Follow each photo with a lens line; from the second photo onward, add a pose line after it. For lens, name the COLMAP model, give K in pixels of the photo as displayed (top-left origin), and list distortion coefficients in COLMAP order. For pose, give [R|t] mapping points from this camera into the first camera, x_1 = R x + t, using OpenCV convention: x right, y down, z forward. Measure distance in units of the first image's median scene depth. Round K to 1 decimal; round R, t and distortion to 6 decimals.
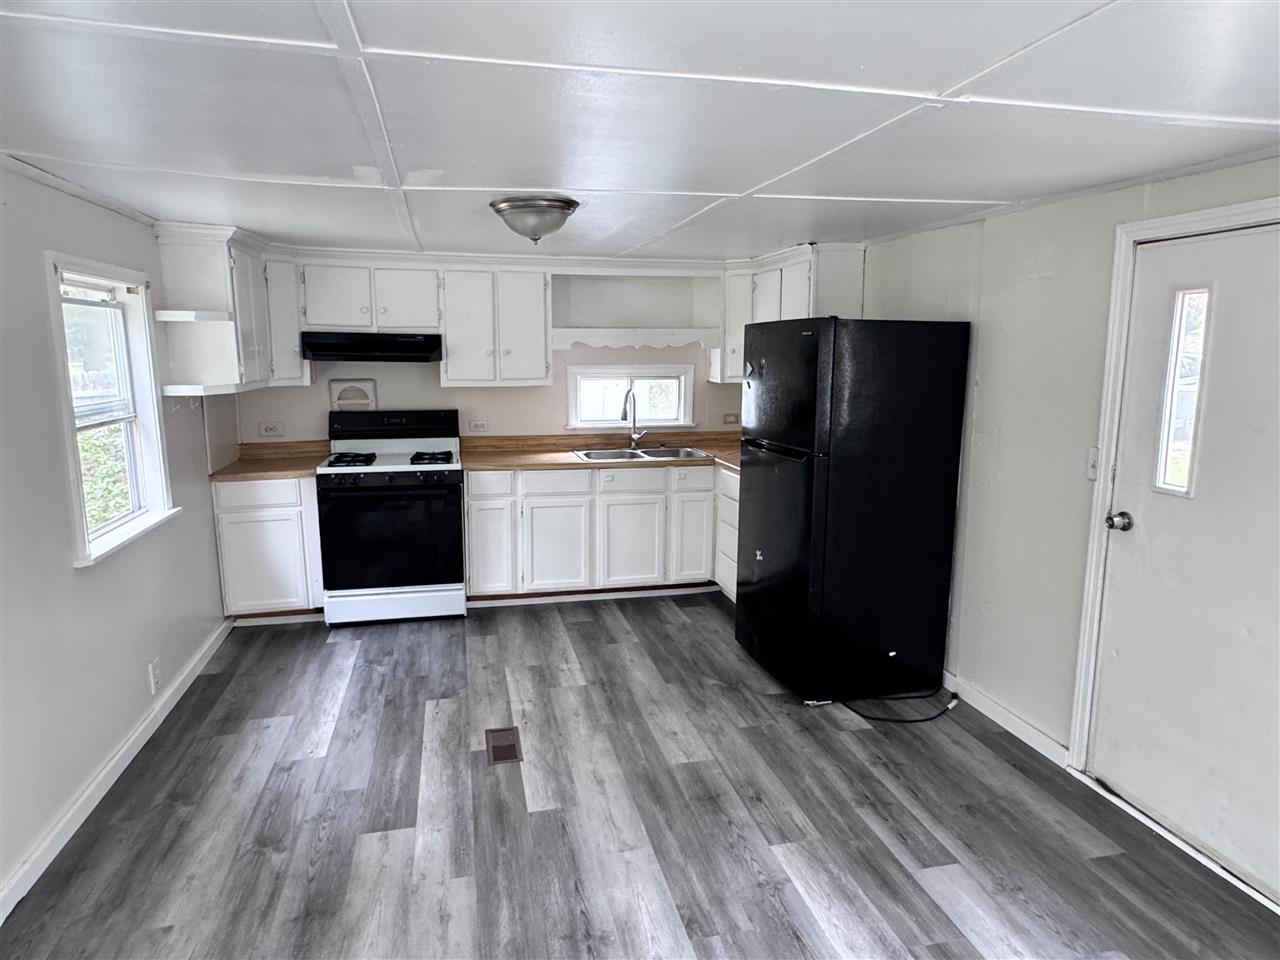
lens RADIAL K [[767.4, 0, 636.9], [0, 767.4, 475.8], [0, 0, 1]] dist [0.002262, 0.000354]
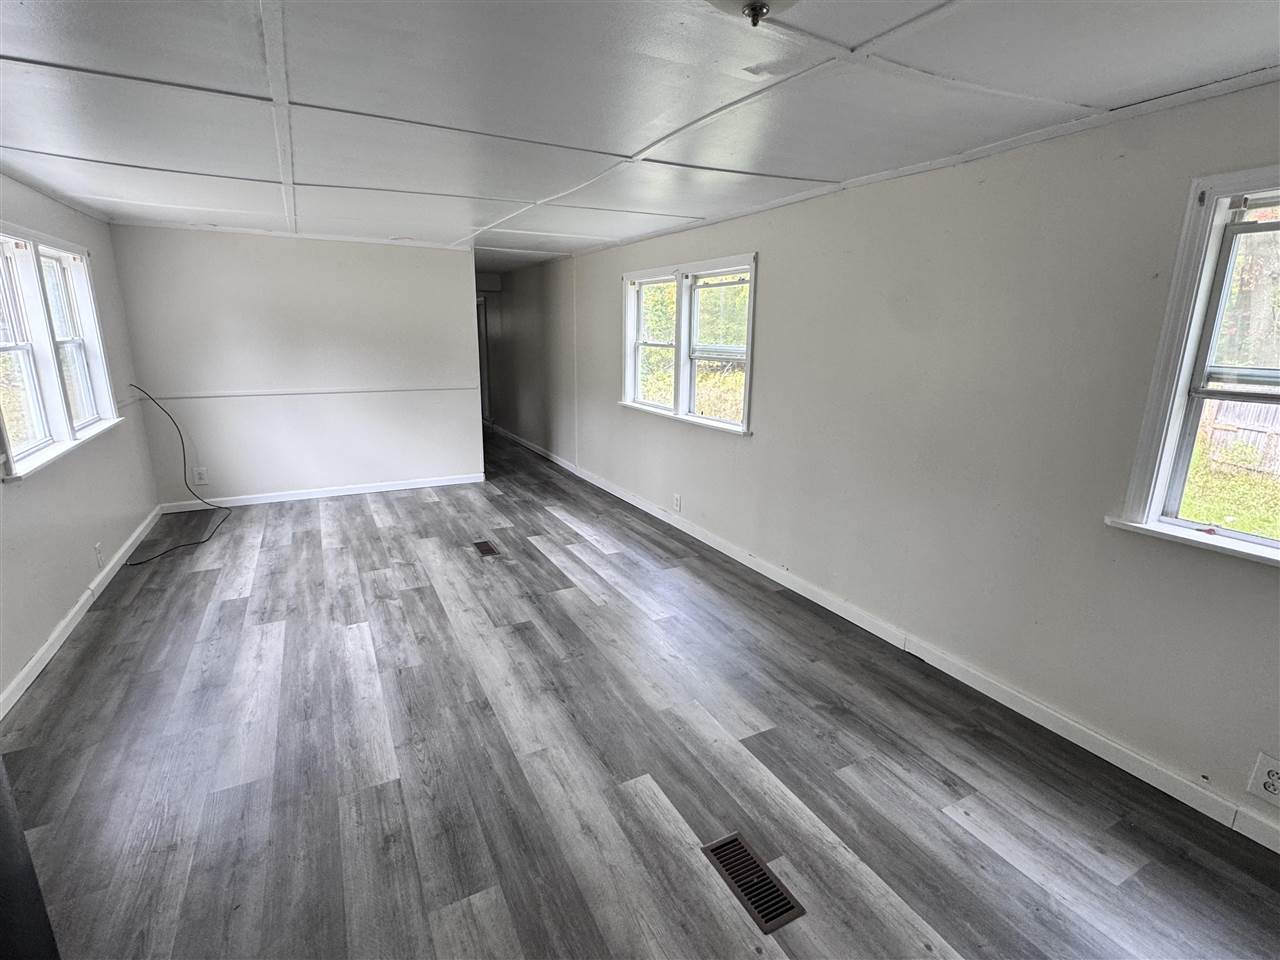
lens RADIAL K [[611.8, 0, 634.1], [0, 611.8, 480.8], [0, 0, 1]] dist [-0.001948, -0.000087]
pose [[-0.970324, 0.045802, -0.237429, 0.043076], [-0.051483, 0.920251, 0.387926, -0.204139], [0.236263, 0.388638, -0.890584, 1.564252]]
